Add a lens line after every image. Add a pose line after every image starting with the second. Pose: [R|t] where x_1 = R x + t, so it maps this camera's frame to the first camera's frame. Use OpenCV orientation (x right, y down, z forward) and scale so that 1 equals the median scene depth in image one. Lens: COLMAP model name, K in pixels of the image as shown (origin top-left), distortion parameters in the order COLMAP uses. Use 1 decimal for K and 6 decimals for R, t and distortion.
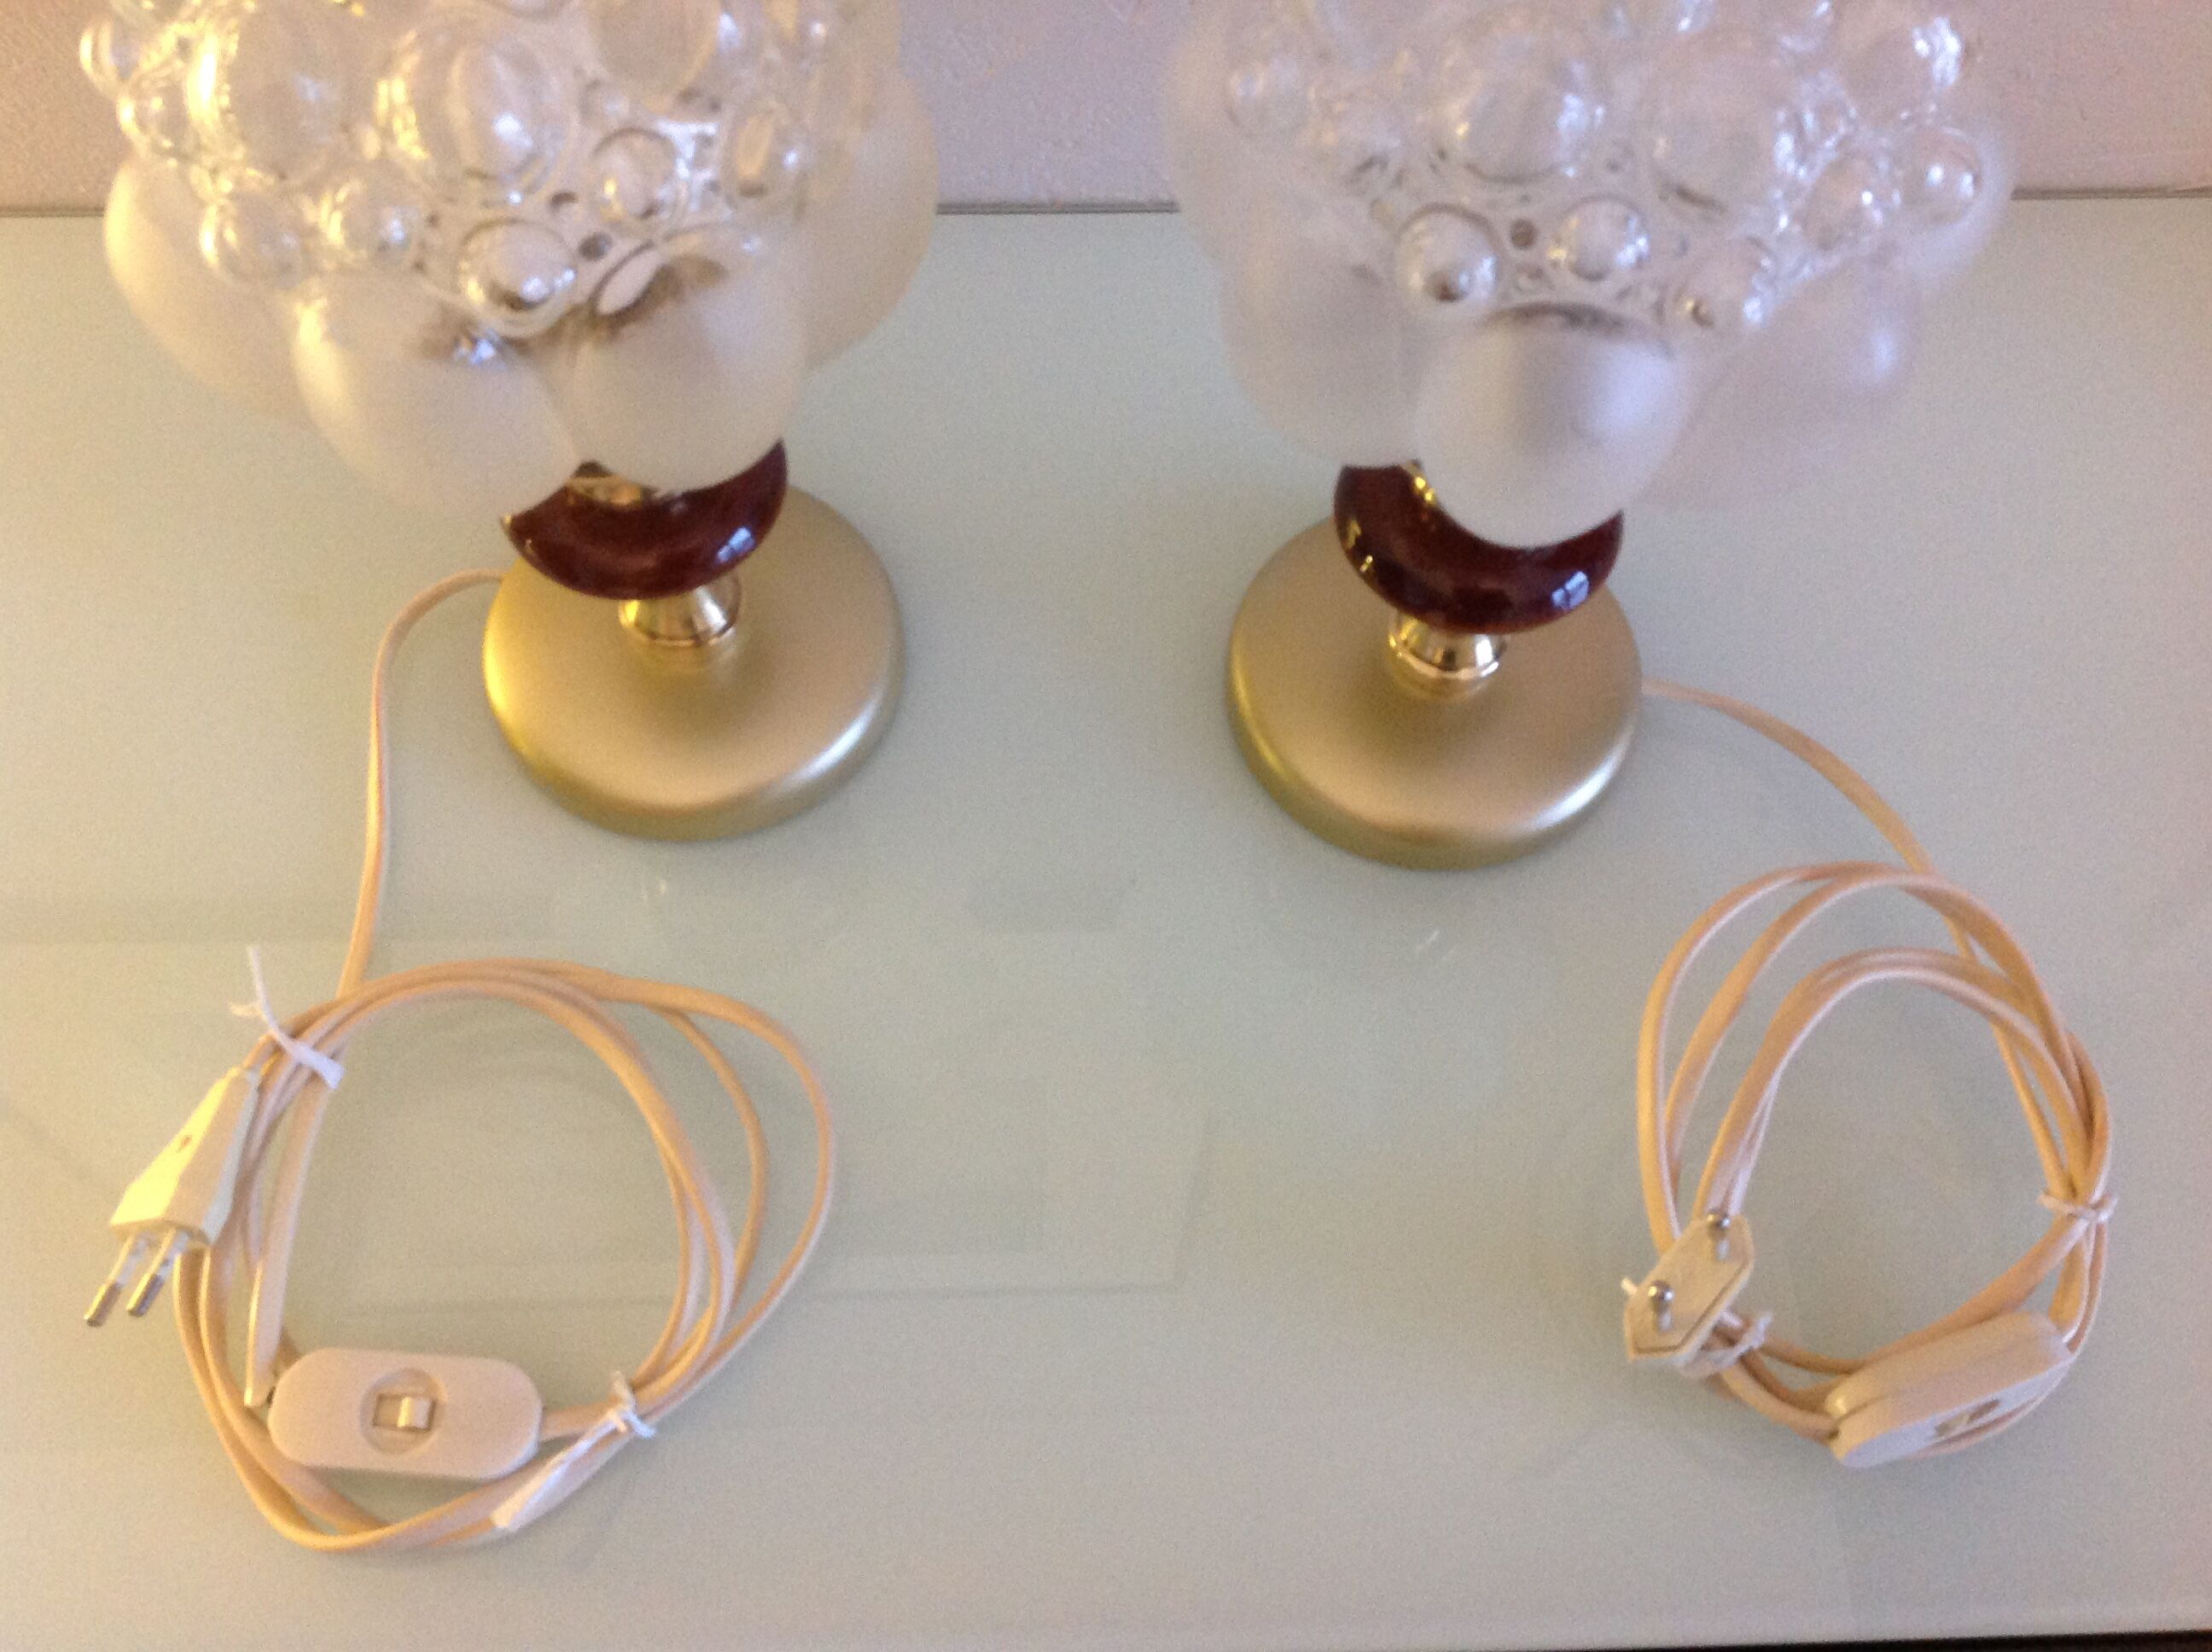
lens RADIAL K [[2059.1, 0, 1107.3], [0, 2059.1, 780.1], [0, 0, 1]] dist [0.111542, -0.249899]
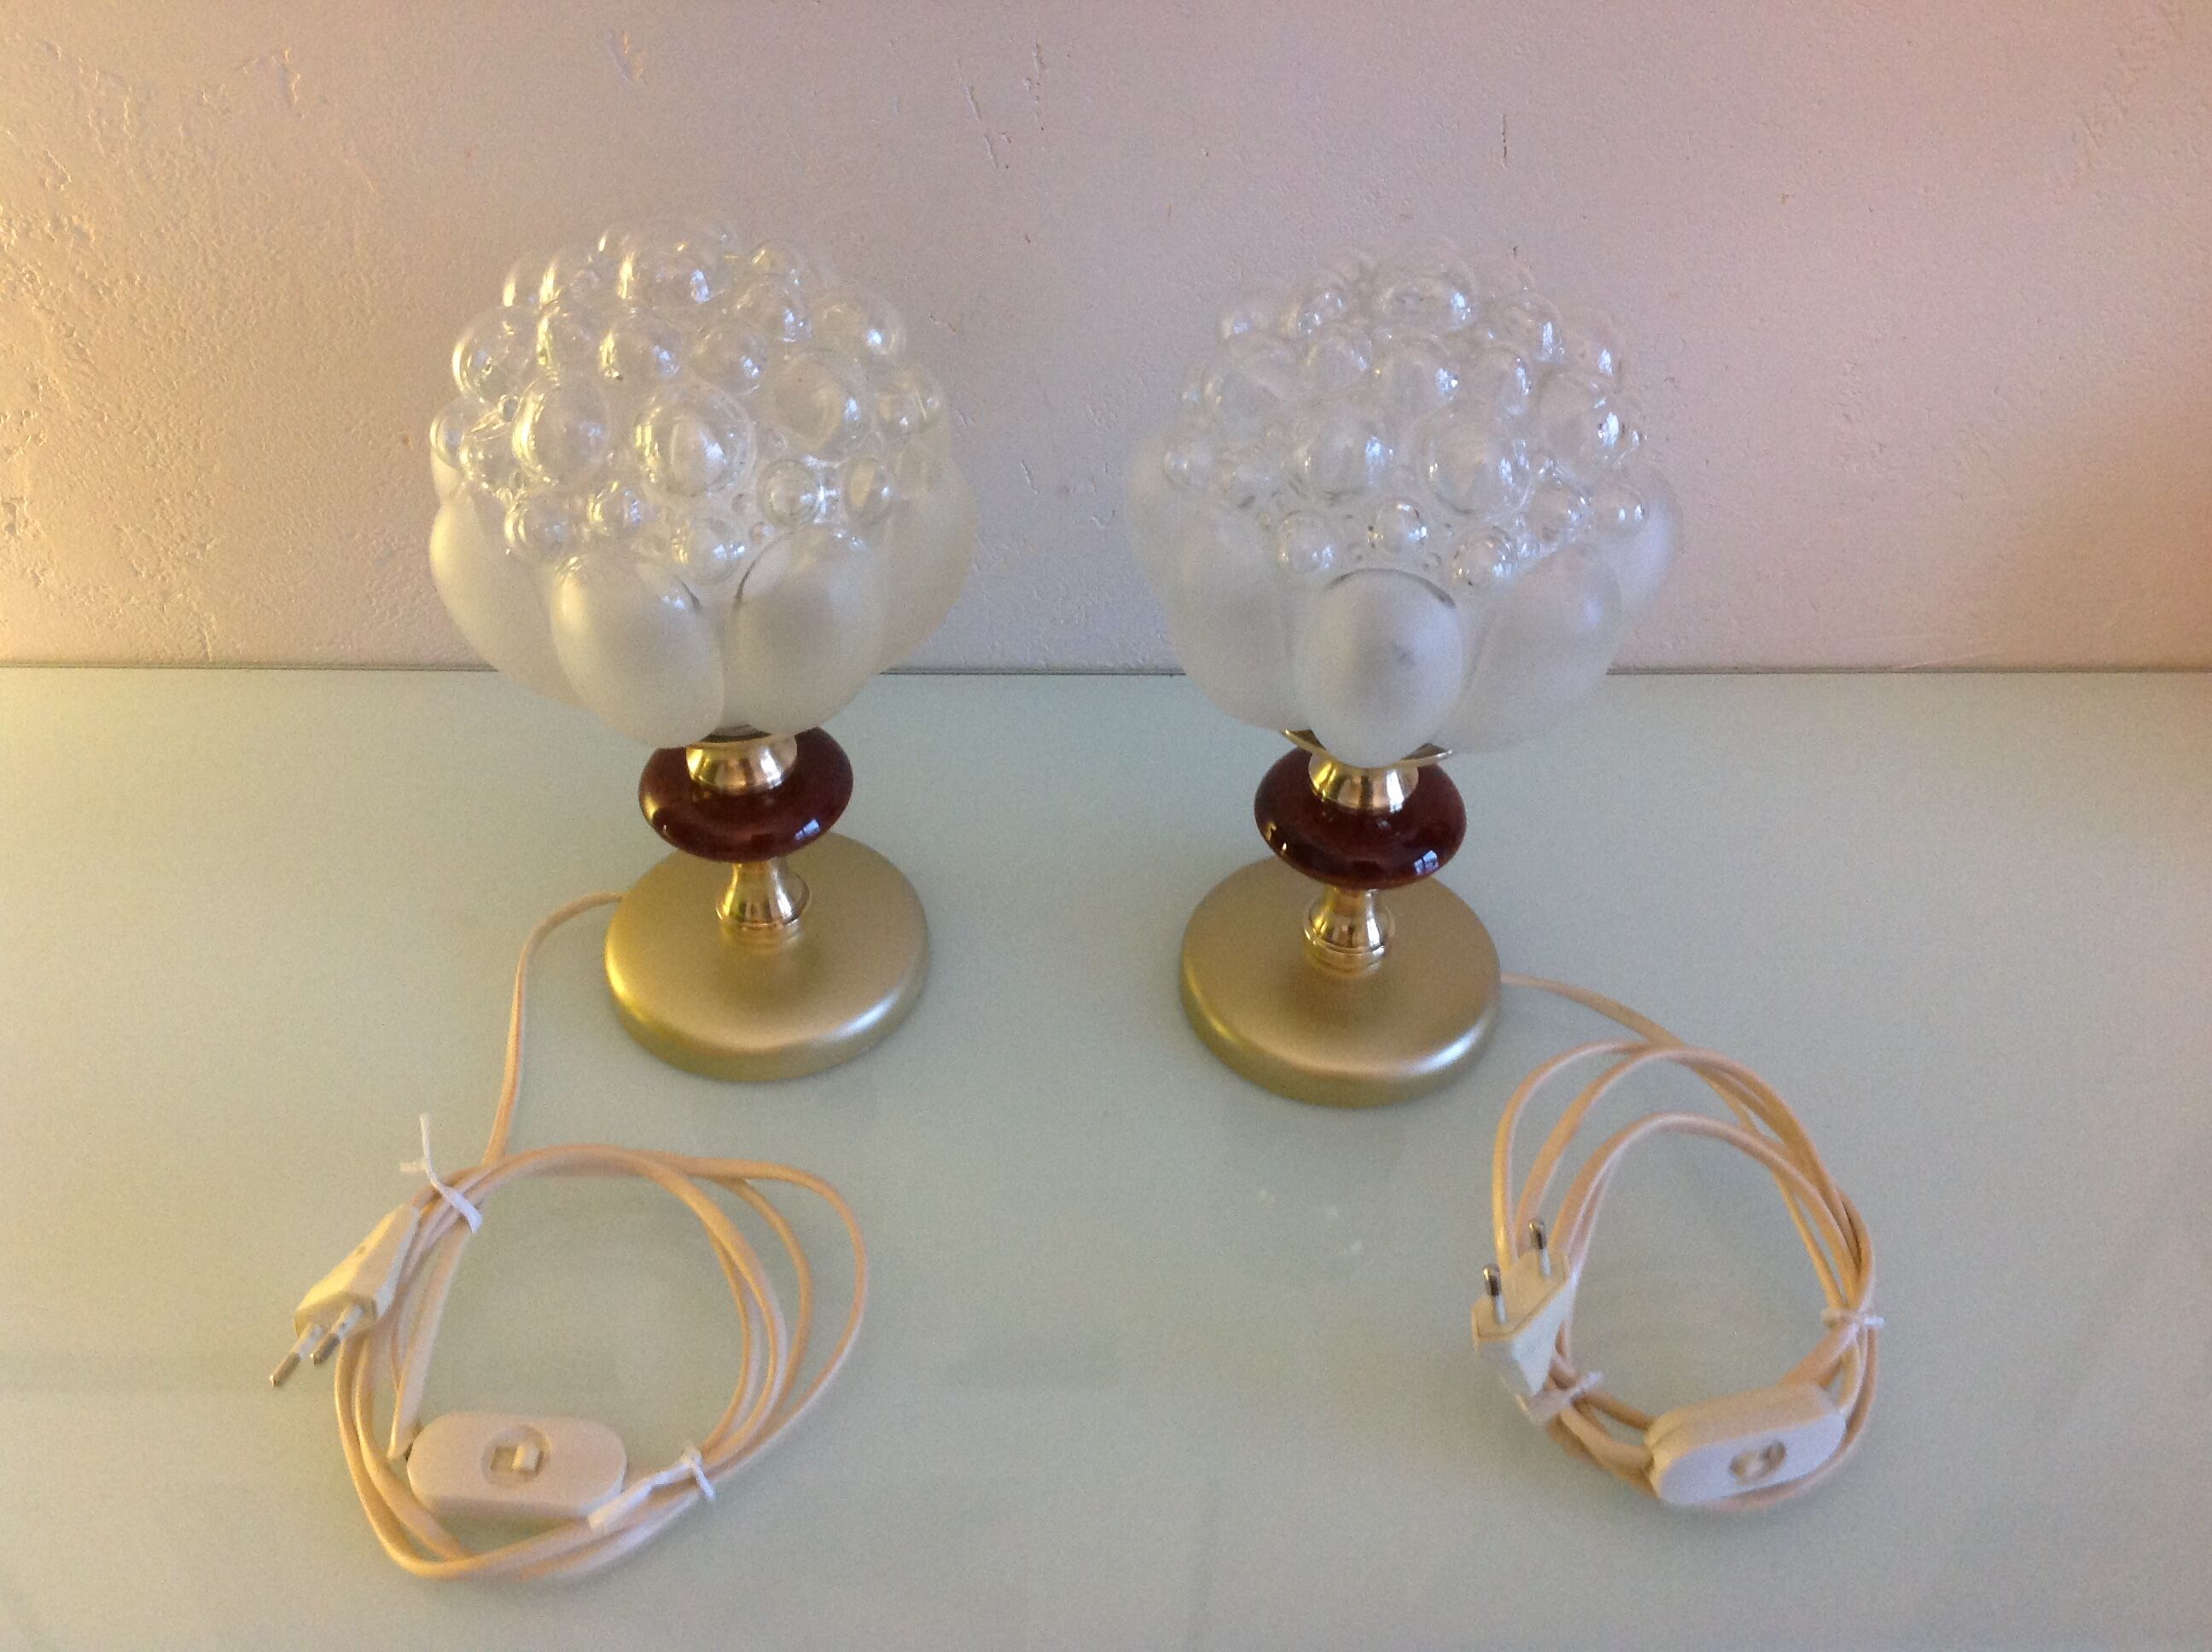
lens RADIAL K [[2059.1, 0, 1107.3], [0, 2059.1, 780.1], [0, 0, 1]] dist [0.111542, -0.249899]
pose [[0.999976, 0.002828, 0.006384, 0.004995], [-0.000473, 0.939612, -0.342240, 0.337765], [-0.006966, 0.342229, 0.939591, -0.299423]]
